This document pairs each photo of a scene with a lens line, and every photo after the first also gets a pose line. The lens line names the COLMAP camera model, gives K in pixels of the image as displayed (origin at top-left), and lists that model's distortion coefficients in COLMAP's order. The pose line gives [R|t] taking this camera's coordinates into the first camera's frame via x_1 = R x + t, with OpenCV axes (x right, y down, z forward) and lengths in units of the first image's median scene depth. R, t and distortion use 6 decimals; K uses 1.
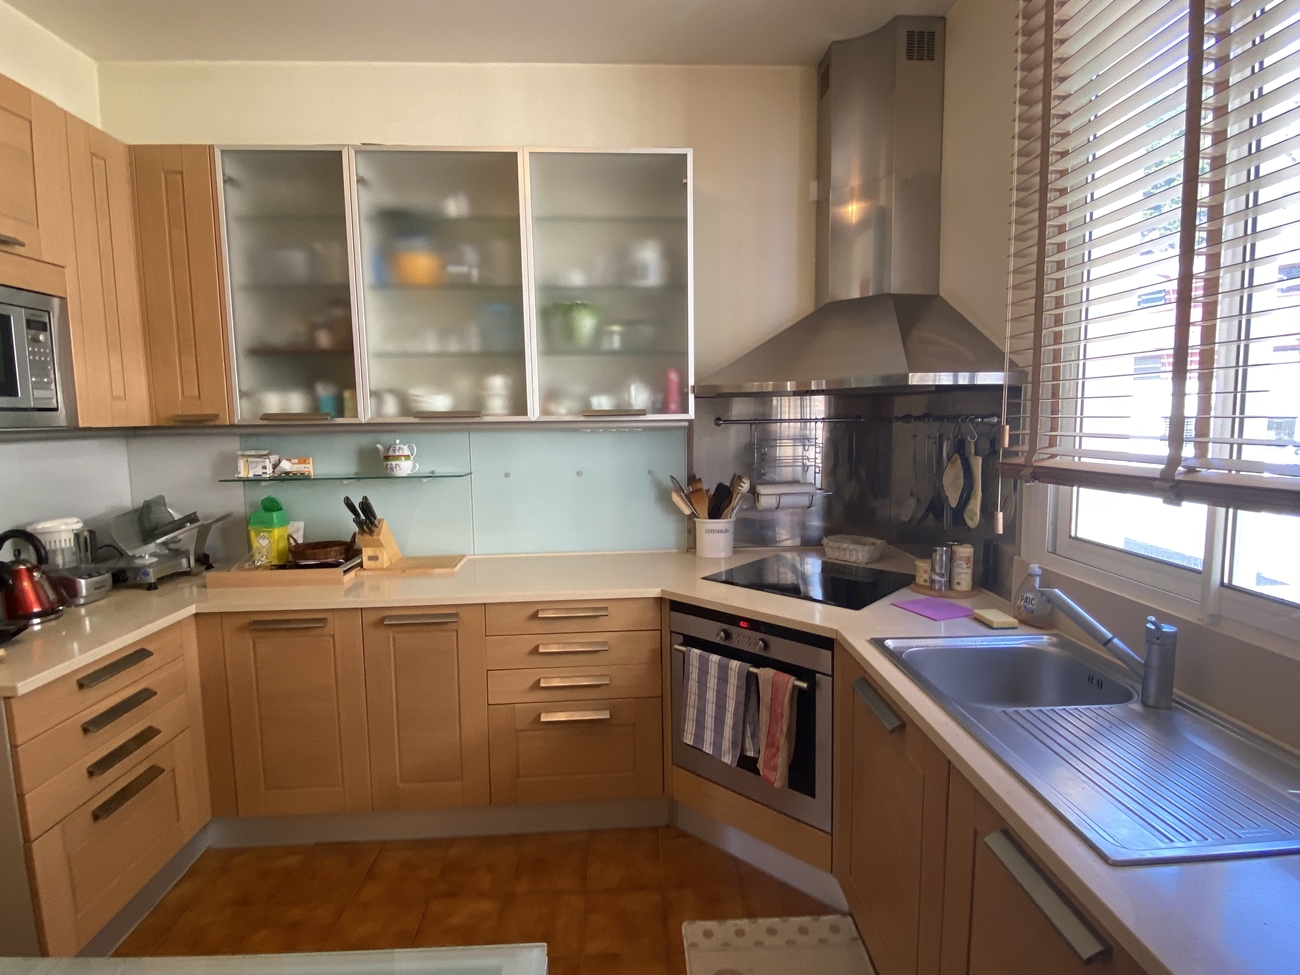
lens RADIAL K [[662.7, 0, 649.3], [0, 662.7, 485.5], [0, 0, 1]] dist [0.002760, -0.003450]
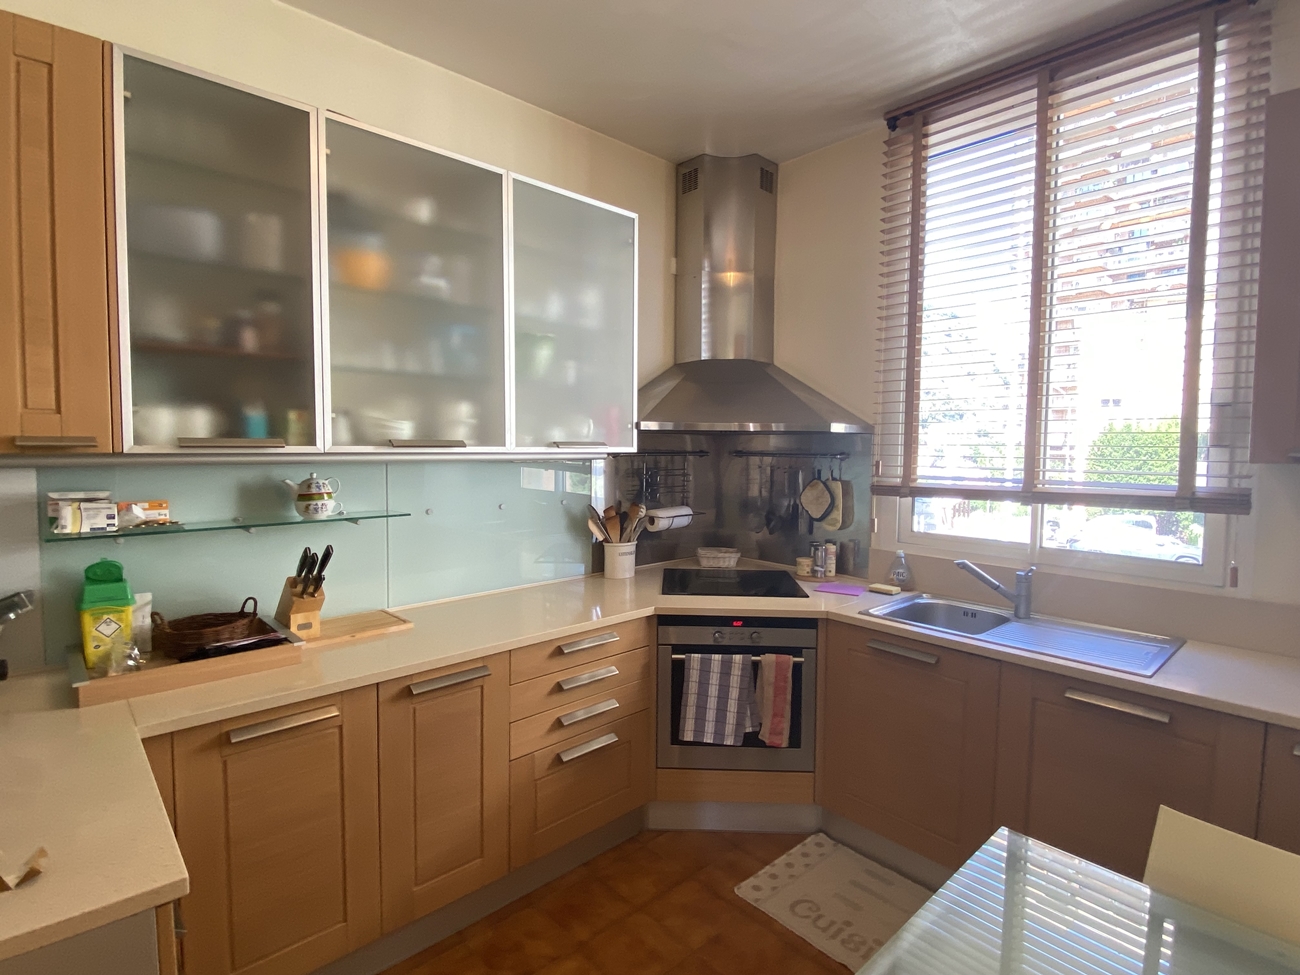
lens RADIAL K [[662.7, 0, 650.0], [0, 662.7, 482.6], [0, 0, 1]] dist [0.002760, -0.003450]
pose [[0.762806, -0.018532, 0.646362, -0.685710], [0.049430, 0.998336, -0.029712, -0.017068], [-0.644736, 0.054614, 0.762452, 0.153887]]
